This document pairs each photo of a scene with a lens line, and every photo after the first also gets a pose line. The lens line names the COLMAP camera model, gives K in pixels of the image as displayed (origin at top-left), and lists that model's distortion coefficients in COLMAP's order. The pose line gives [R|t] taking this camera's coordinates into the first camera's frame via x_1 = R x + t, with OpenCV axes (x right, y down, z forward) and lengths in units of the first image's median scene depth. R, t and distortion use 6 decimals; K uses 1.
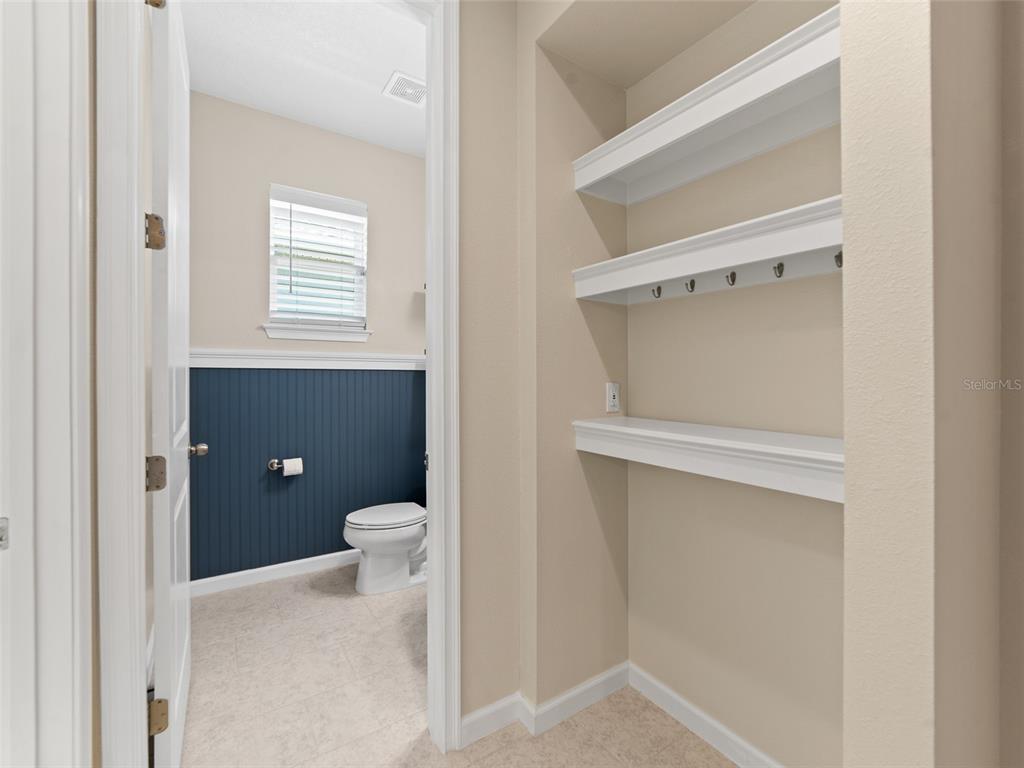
lens RADIAL K [[451.0, 0, 509.1], [0, 451.0, 381.2], [0, 0, 1]] dist [-0.012611, 0.000708]
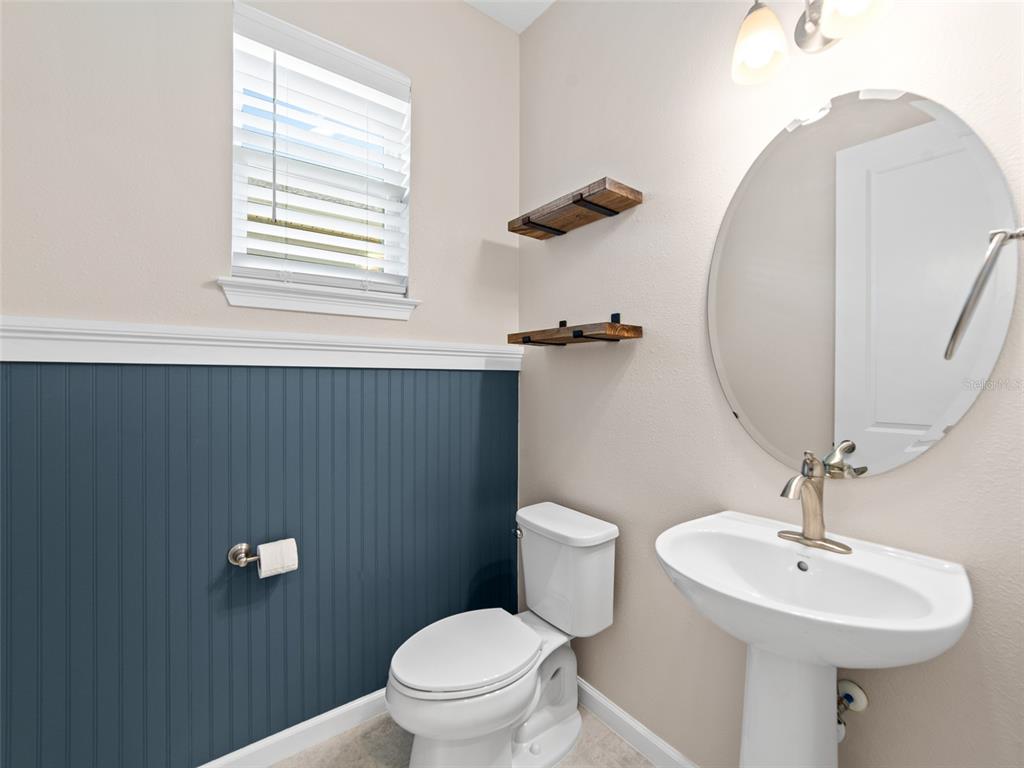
lens RADIAL K [[451.0, 0, 516.1], [0, 451.0, 381.5], [0, 0, 1]] dist [-0.012611, 0.000708]
pose [[0.997826, 0.004327, 0.065760, -0.238660], [-0.004562, 0.999984, 0.003426, -0.012595], [-0.065744, -0.003718, 0.997830, 0.461208]]
